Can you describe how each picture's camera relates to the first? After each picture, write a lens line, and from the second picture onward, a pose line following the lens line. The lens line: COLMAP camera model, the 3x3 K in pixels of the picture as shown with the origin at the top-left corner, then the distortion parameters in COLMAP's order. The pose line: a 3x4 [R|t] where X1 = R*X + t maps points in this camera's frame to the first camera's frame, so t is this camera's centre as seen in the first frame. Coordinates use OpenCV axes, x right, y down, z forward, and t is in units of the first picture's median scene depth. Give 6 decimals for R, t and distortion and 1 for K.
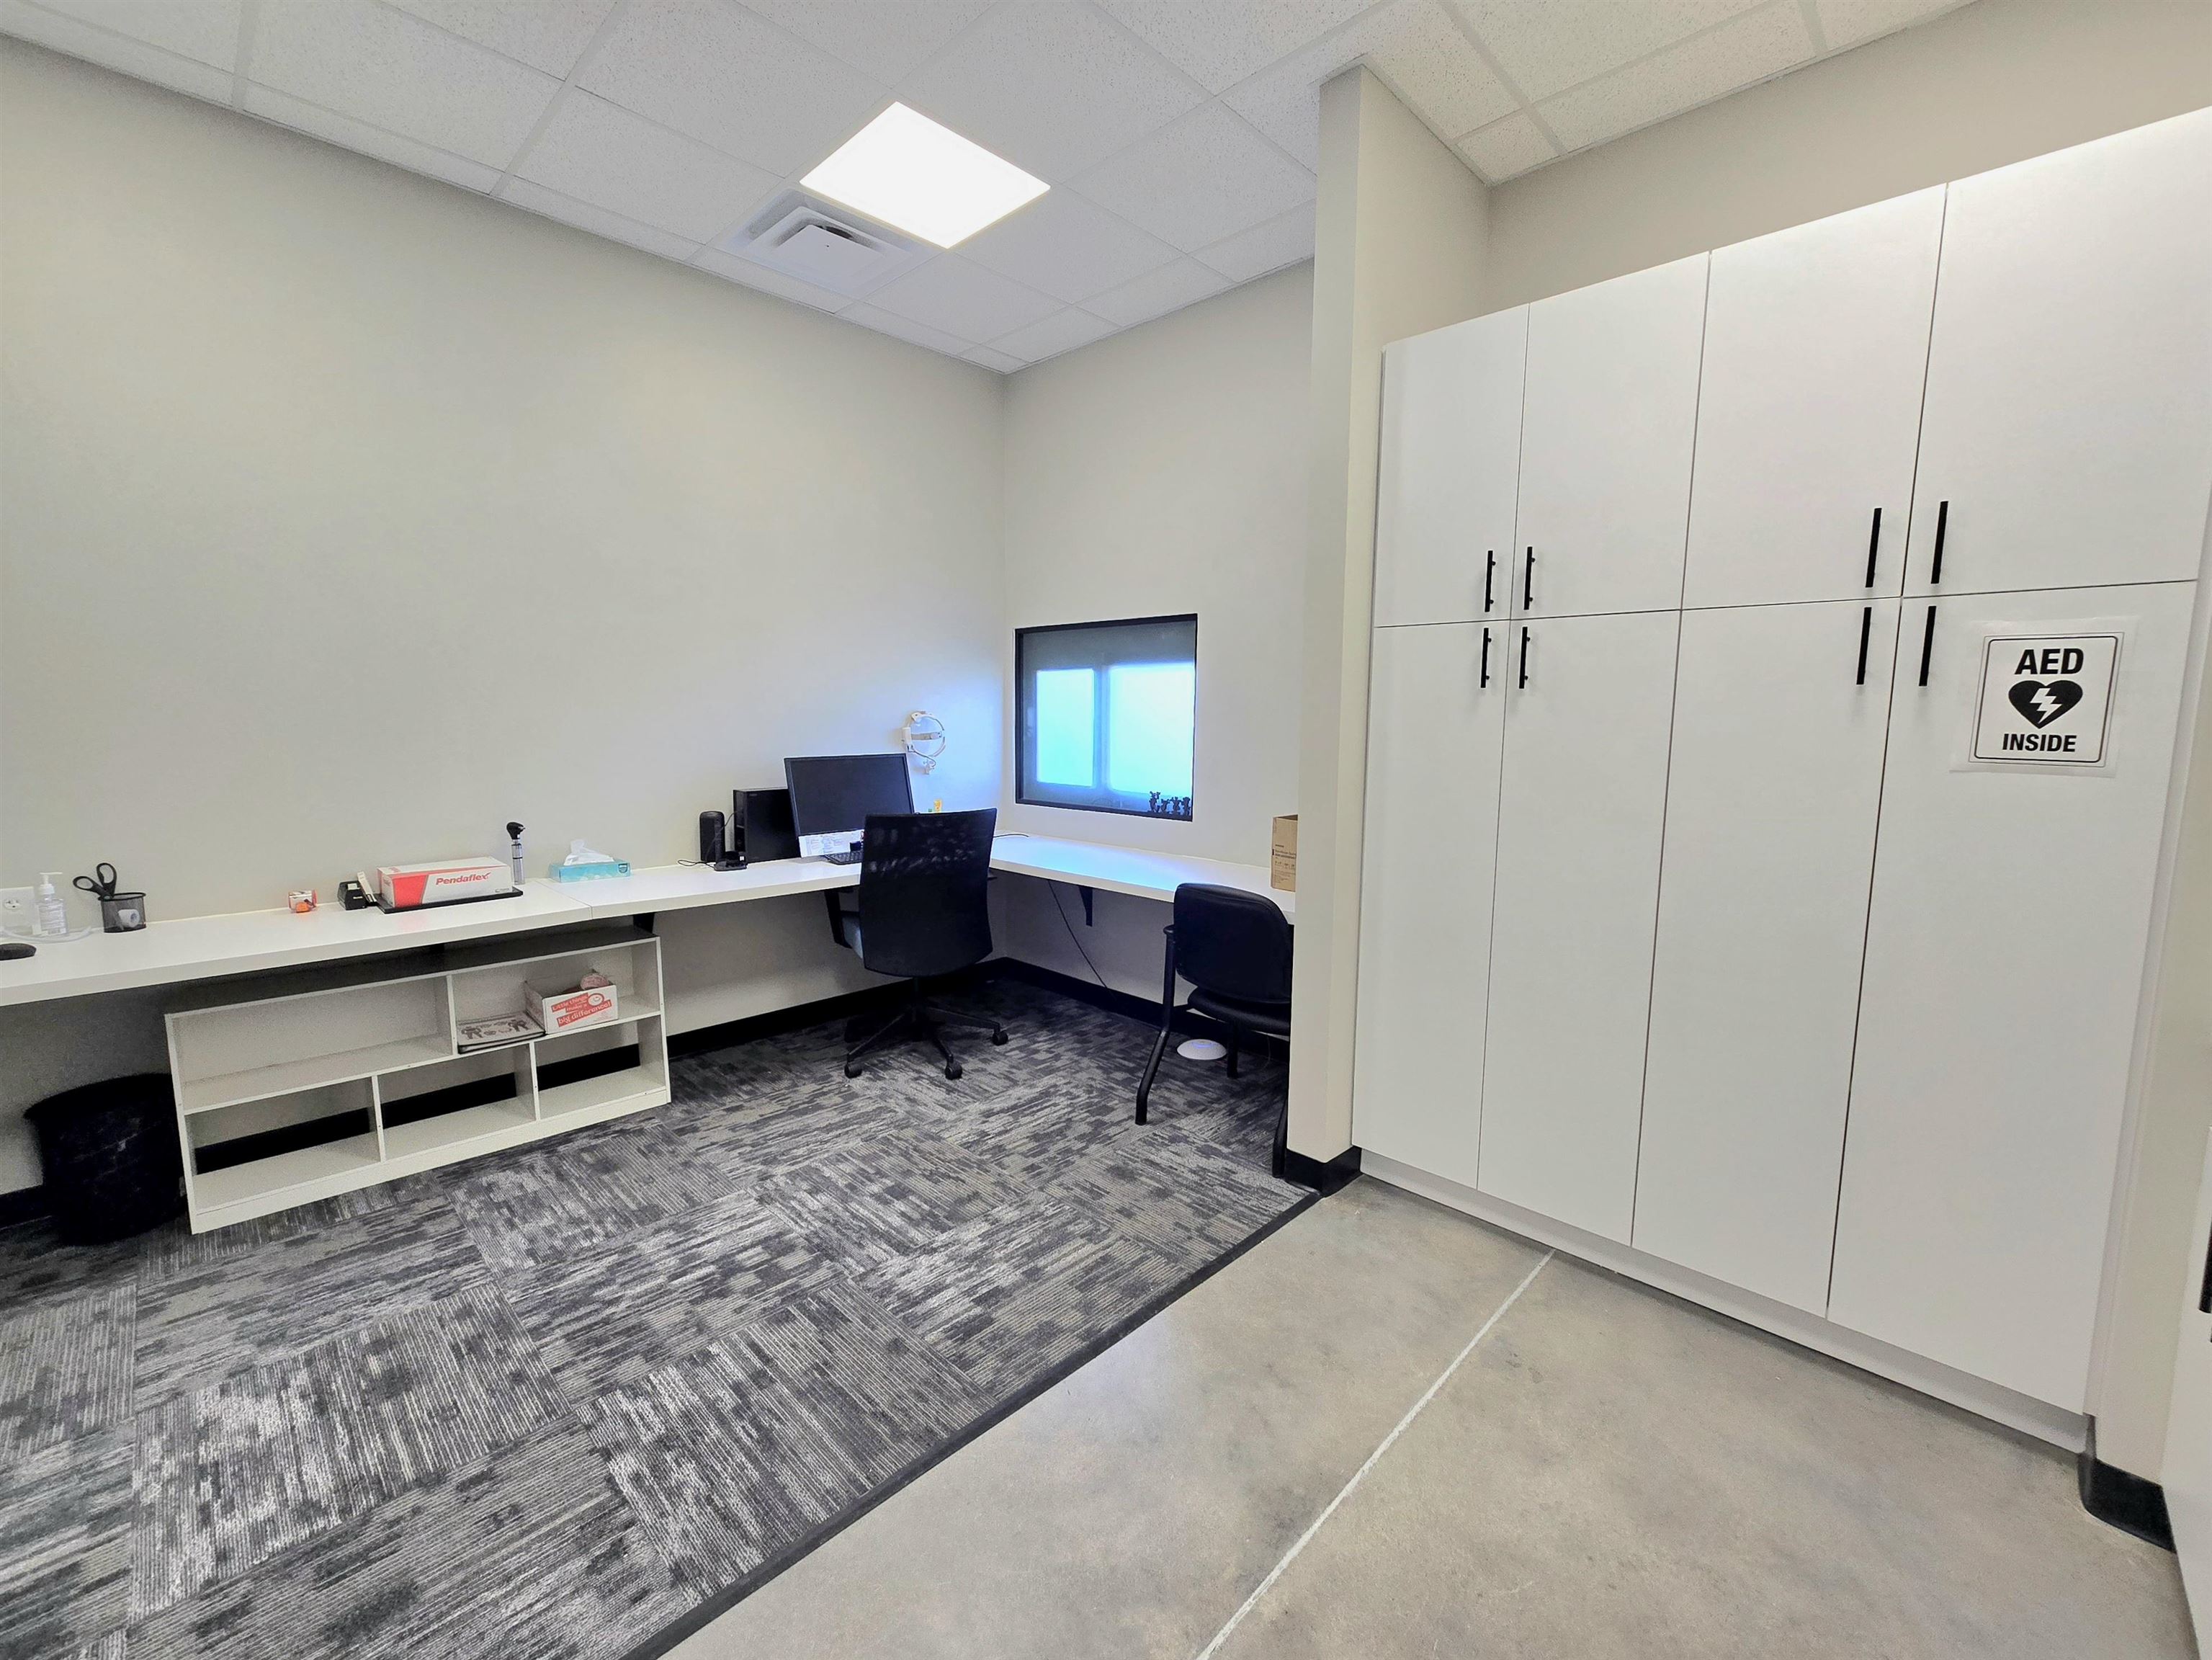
lens RADIAL K [[918.9, 0, 1099.4], [0, 918.9, 829.0], [0, 0, 1]] dist [-0.001604, -0.000036]
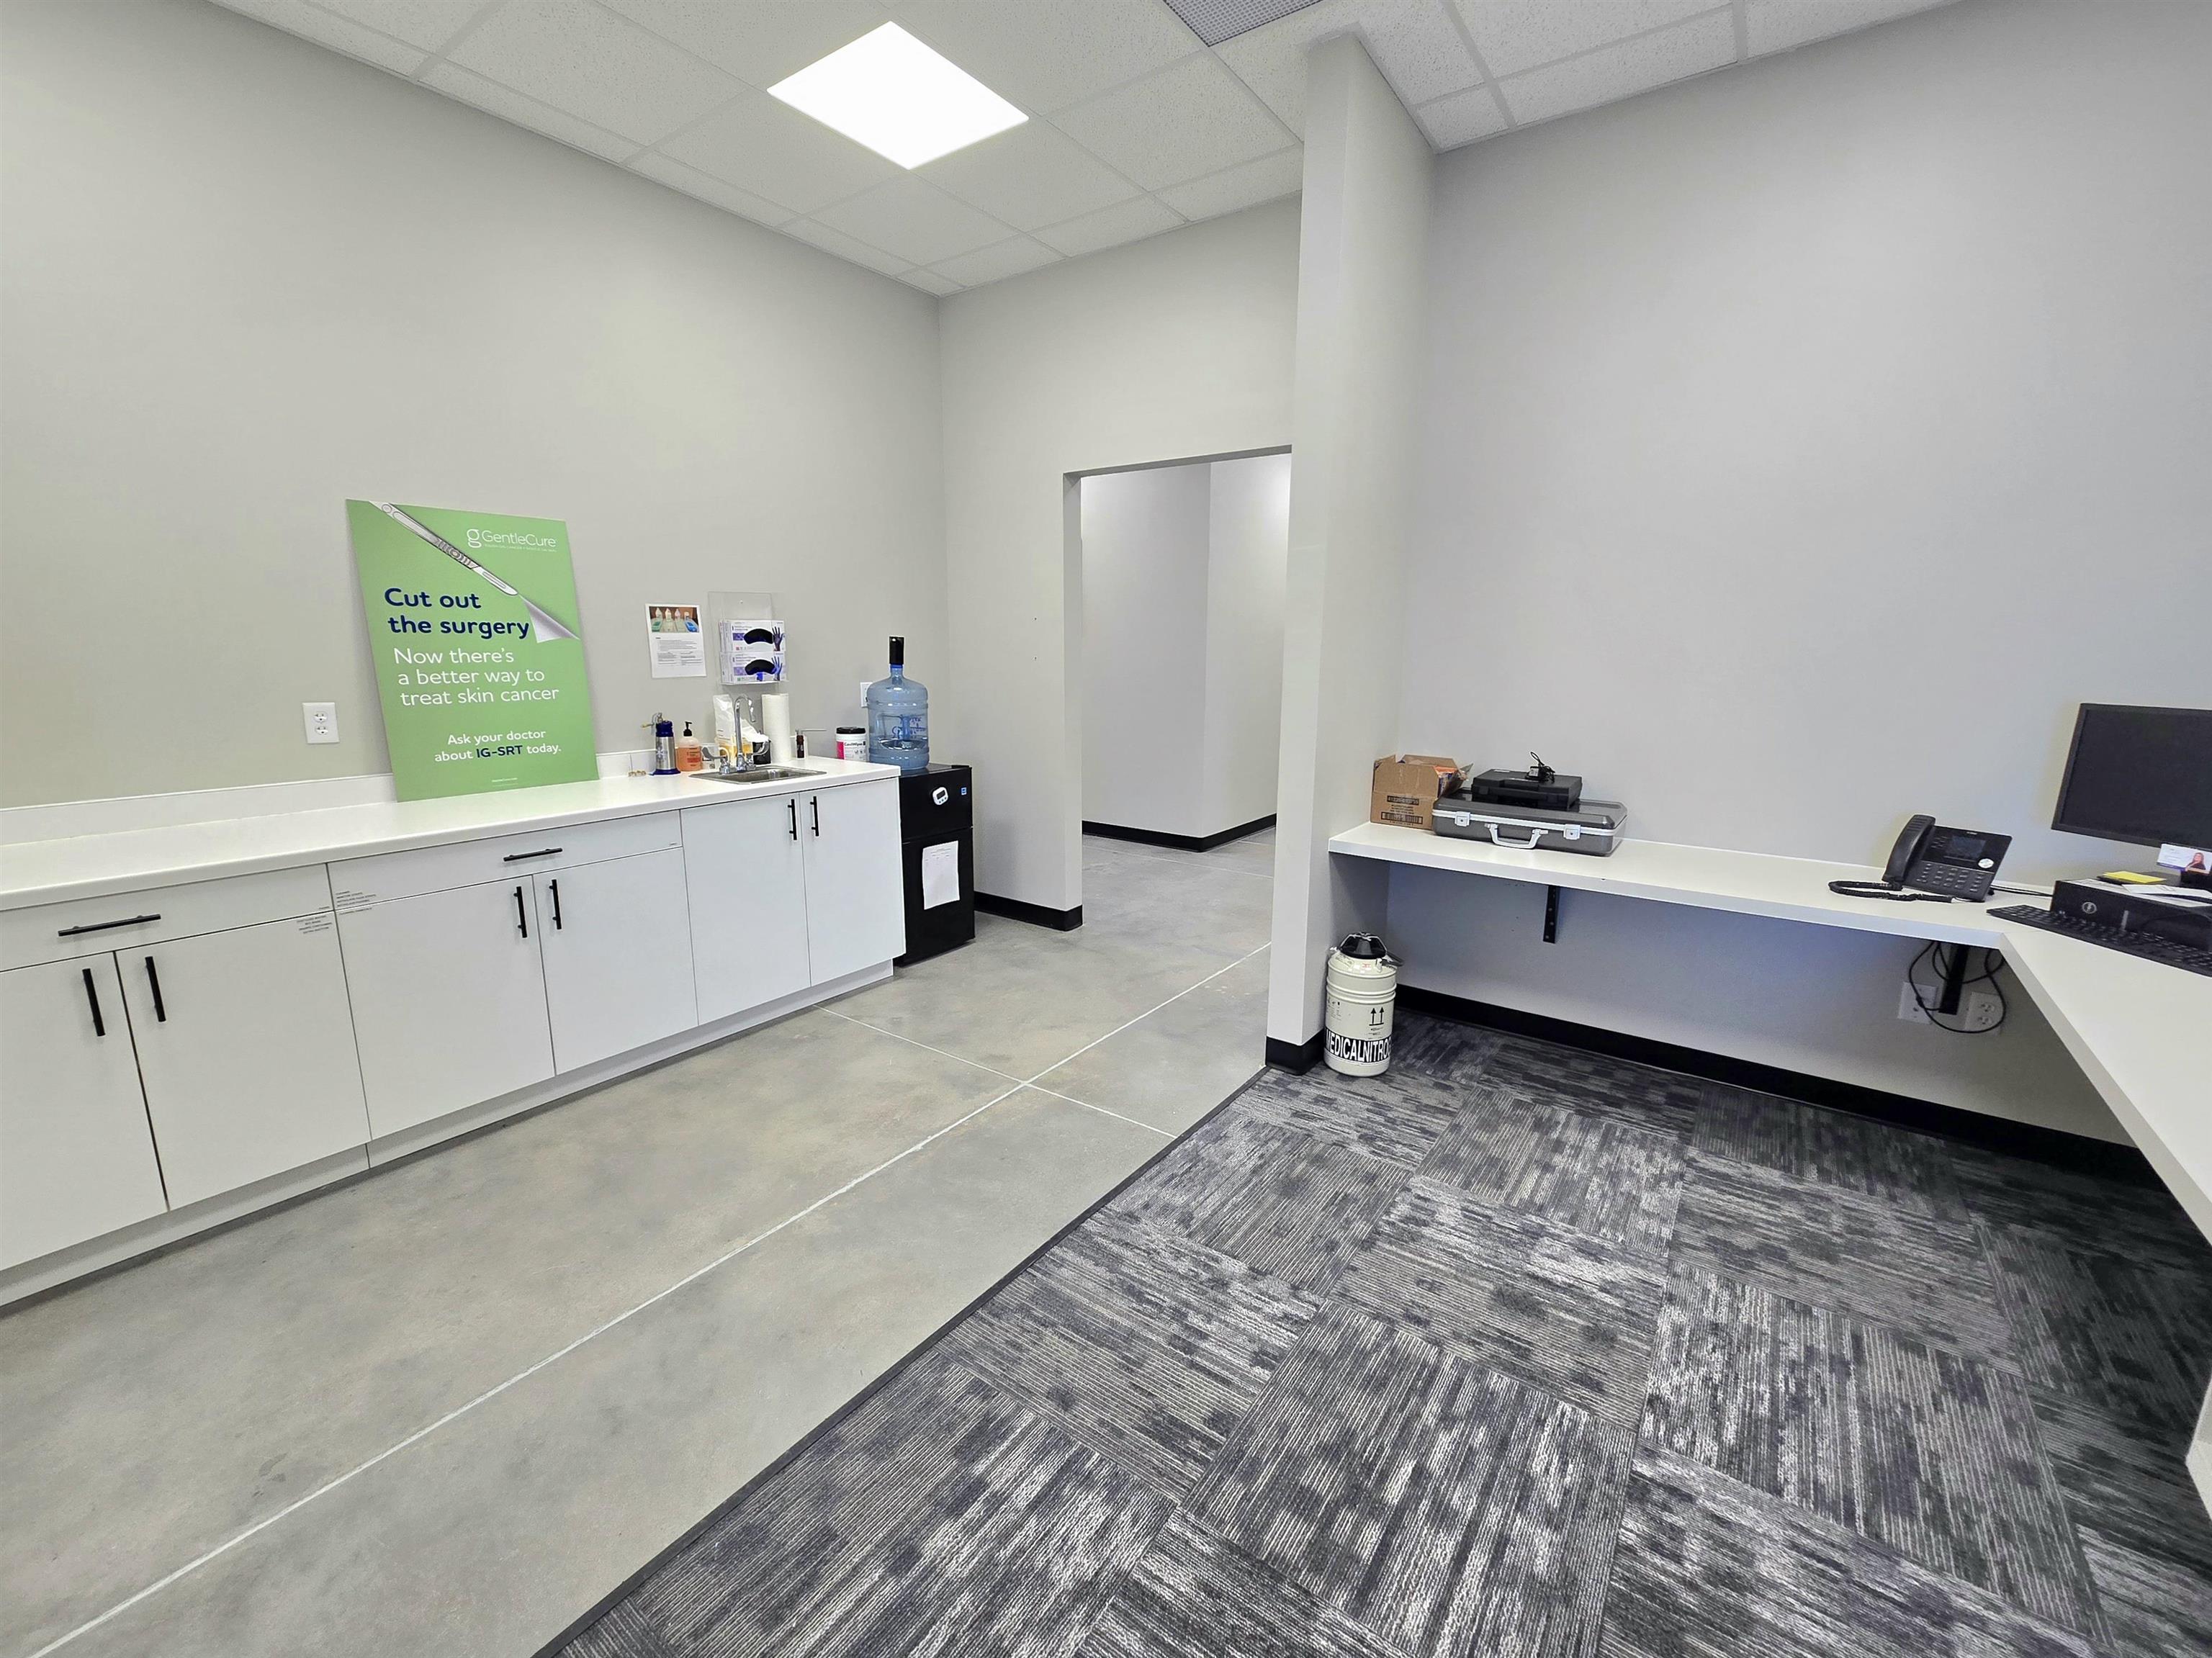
lens RADIAL K [[918.7, 0, 1108.3], [0, 918.7, 828.9], [0, 0, 1]] dist [-0.001604, -0.000036]
pose [[-0.987449, 0.015172, -0.157209, -0.128611], [-0.036381, 0.946757, 0.319887, -0.210280], [0.153692, 0.321592, -0.934322, 1.554269]]
